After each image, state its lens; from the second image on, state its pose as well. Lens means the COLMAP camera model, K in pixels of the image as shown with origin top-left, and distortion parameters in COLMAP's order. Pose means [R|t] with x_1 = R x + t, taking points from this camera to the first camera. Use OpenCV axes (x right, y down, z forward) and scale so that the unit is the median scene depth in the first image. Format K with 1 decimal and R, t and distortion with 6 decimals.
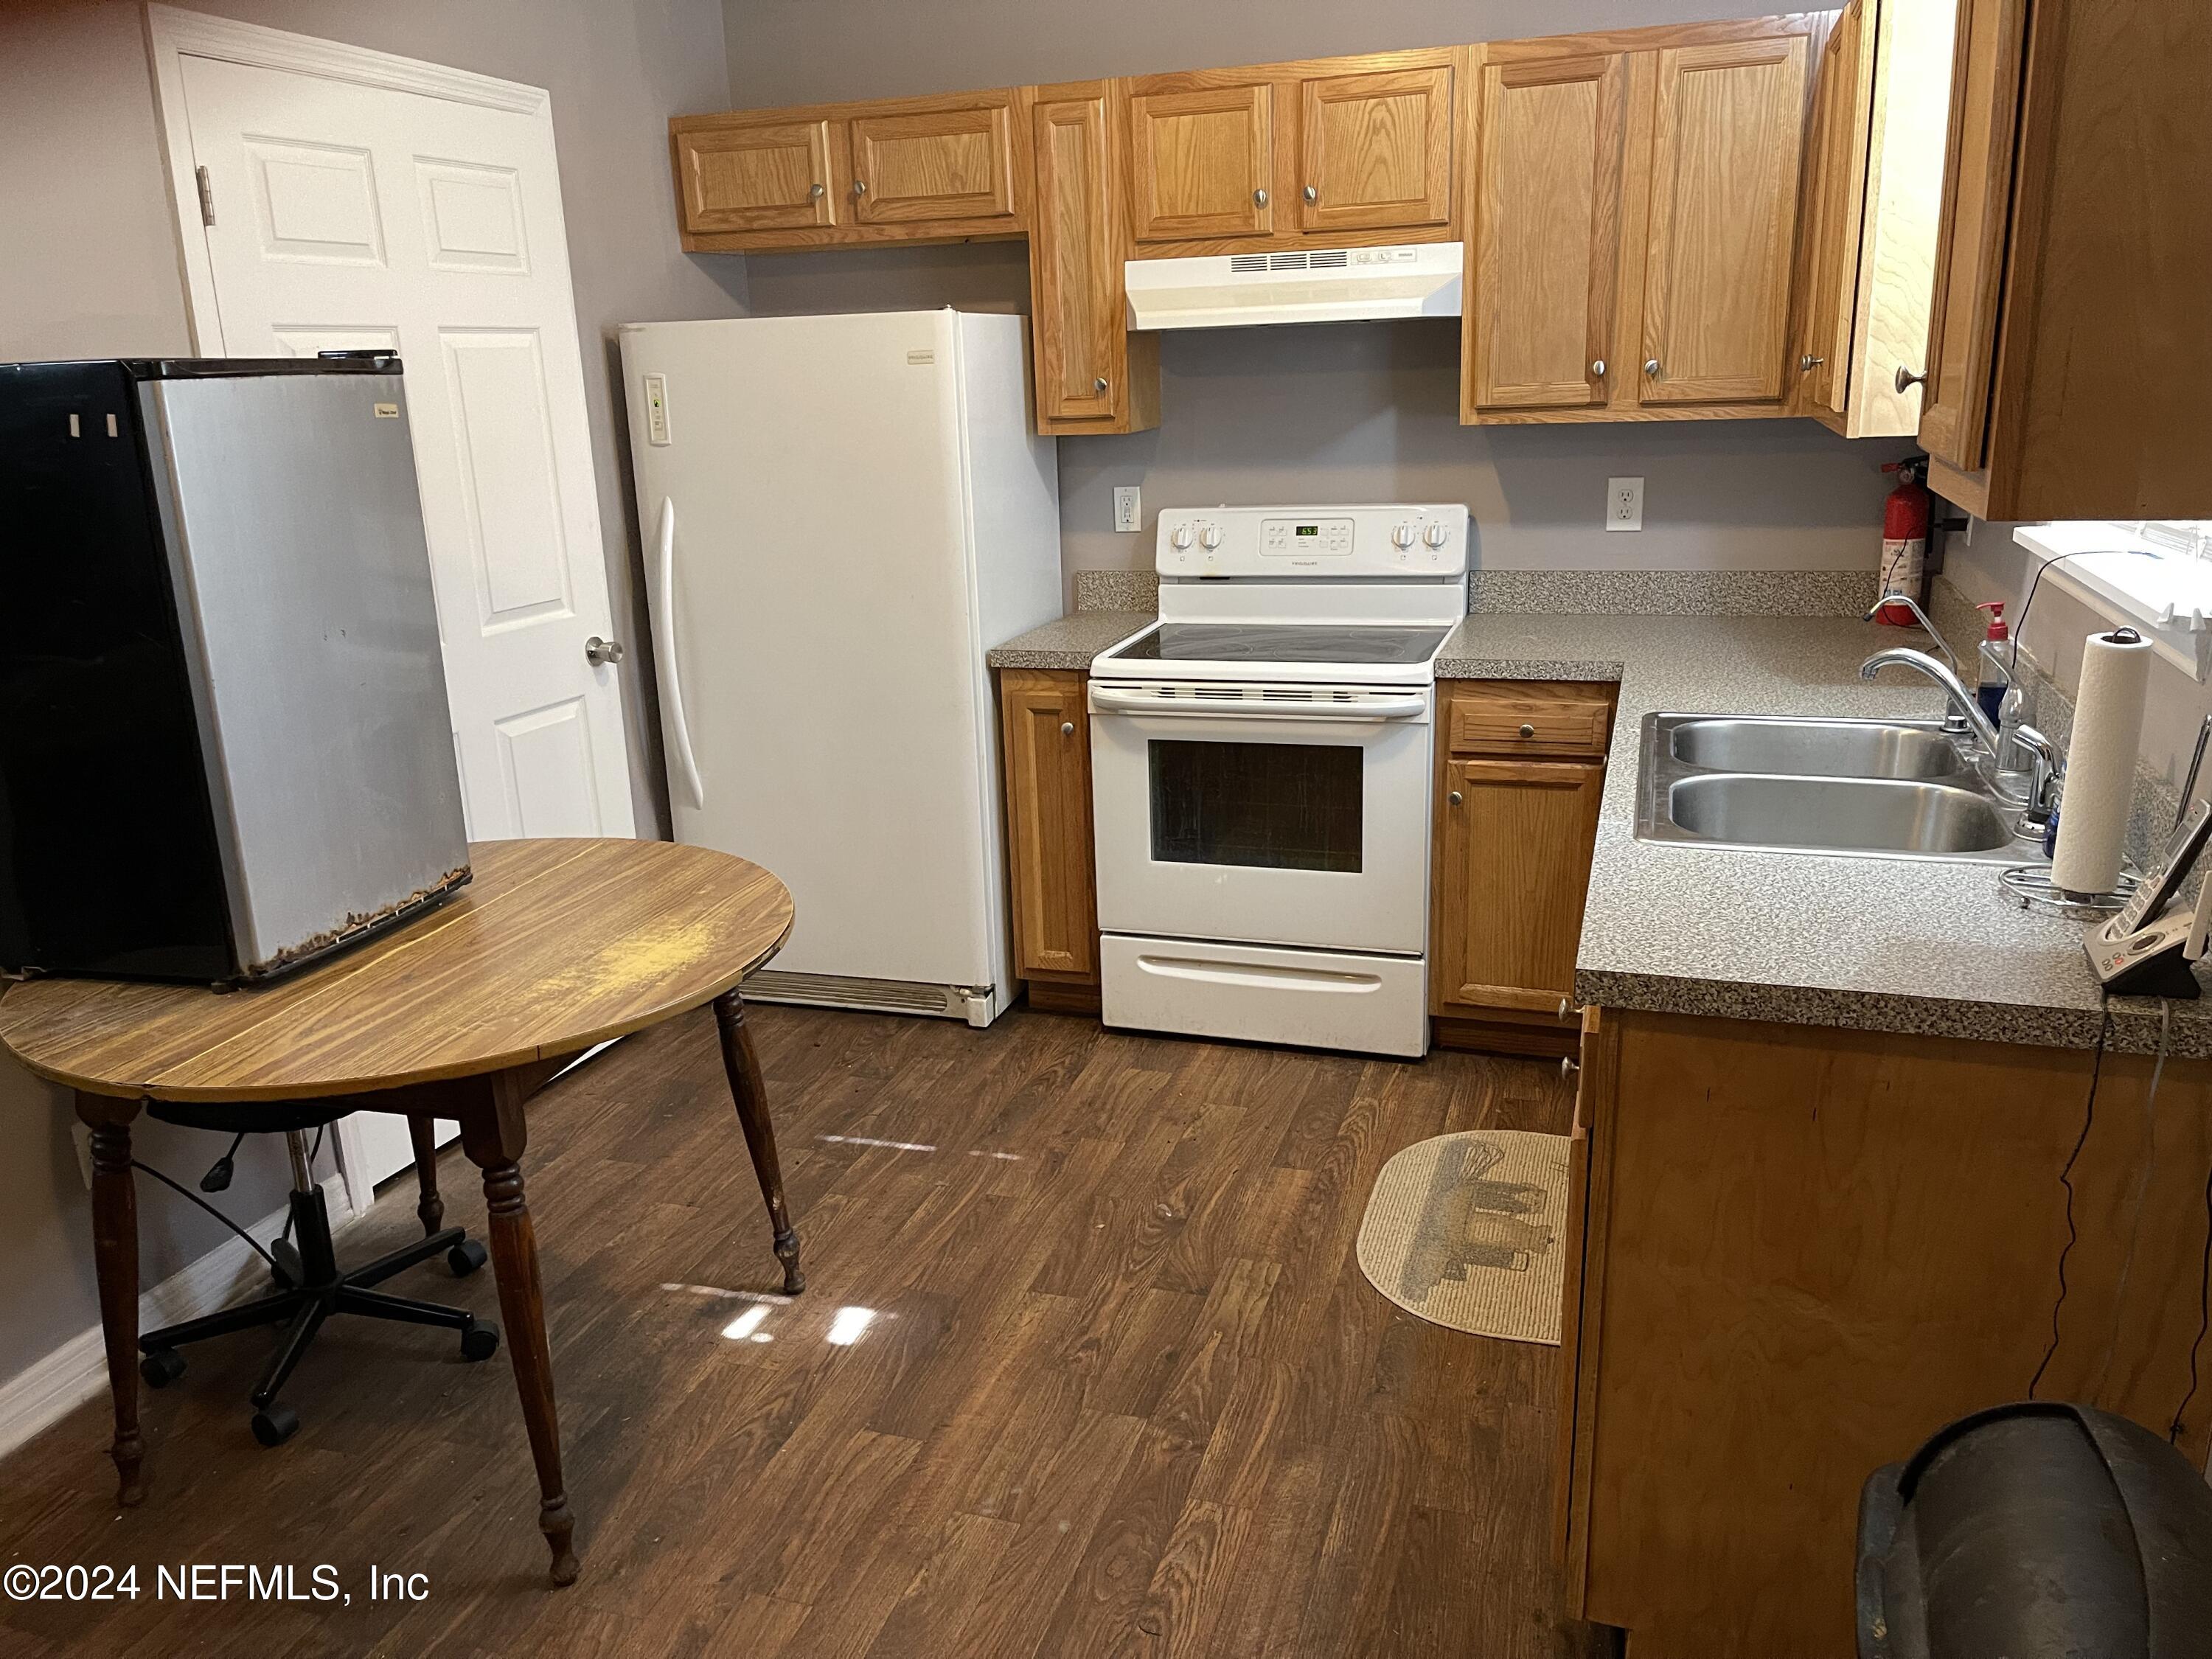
lens RADIAL K [[1666.9, 0, 1095.1], [0, 1666.9, 837.0], [0, 0, 1]] dist [0.032265, -0.055667]
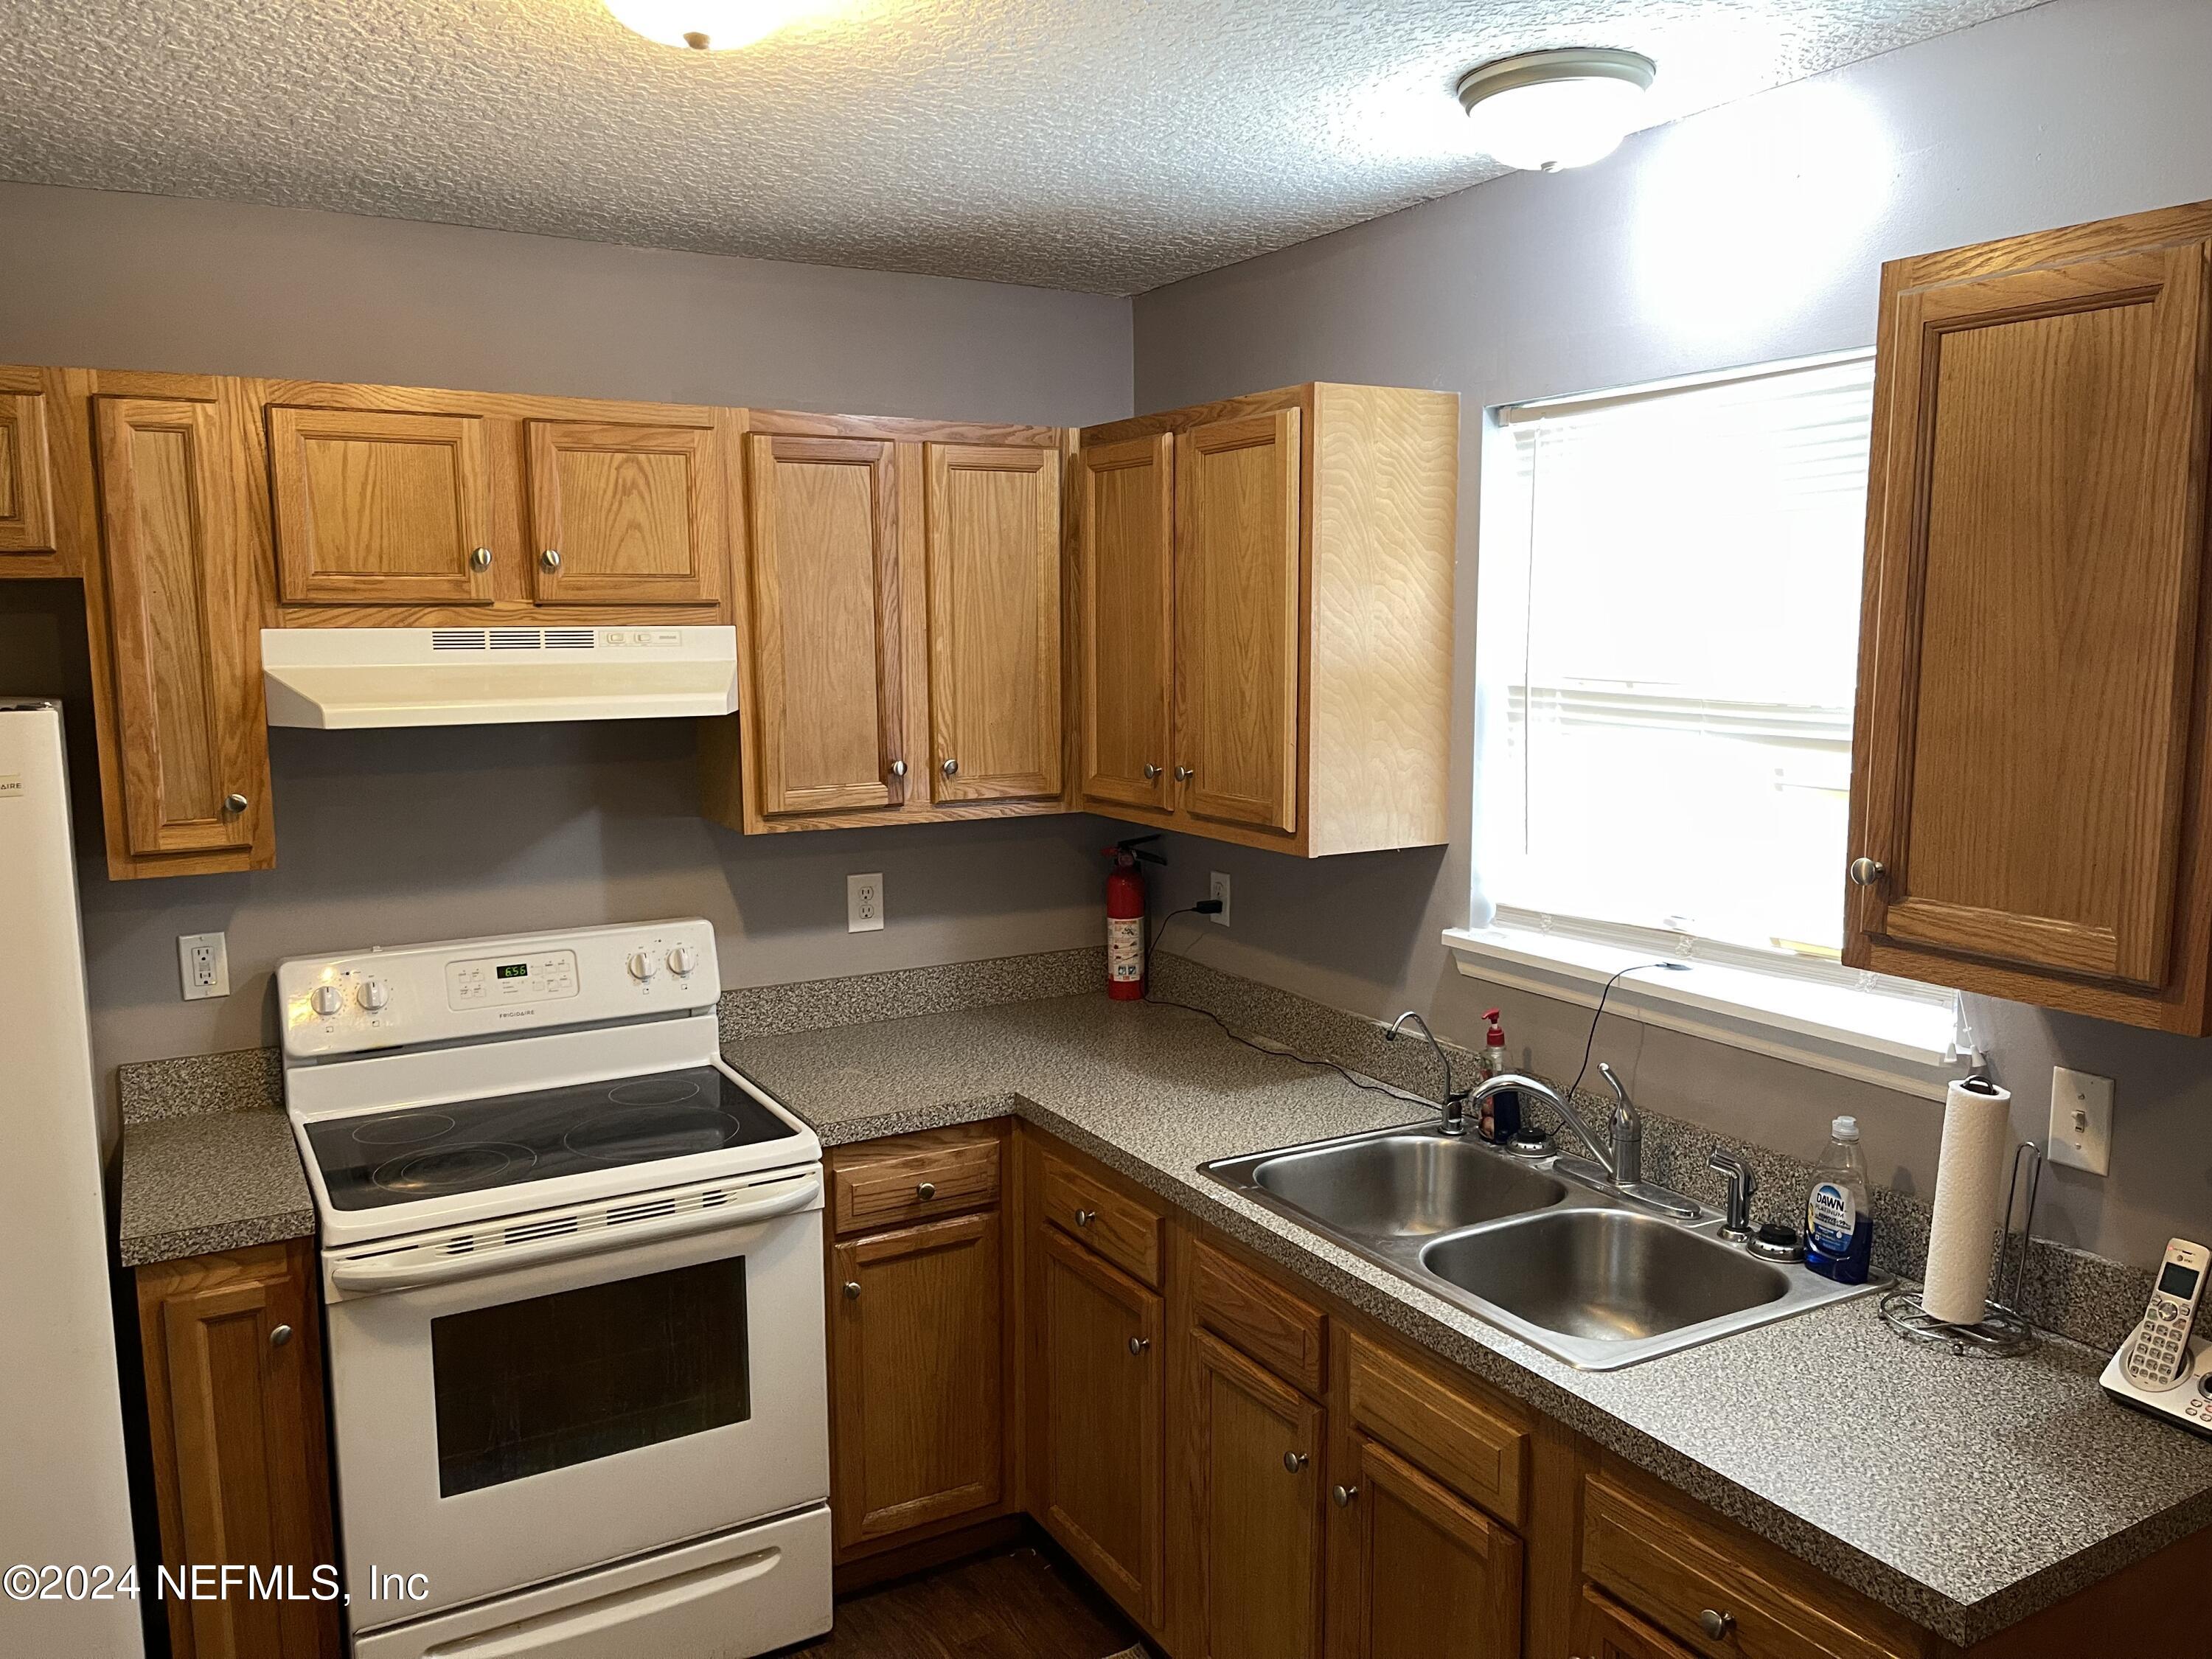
lens RADIAL K [[1666.9, 0, 1104.9], [0, 1666.9, 810.4], [0, 0, 1]] dist [0.032265, -0.055667]
pose [[0.651790, -0.055923, 0.756335, -0.293550], [0.187082, 0.978315, -0.088887, -0.150390], [-0.734963, 0.199432, 0.648118, 0.325036]]
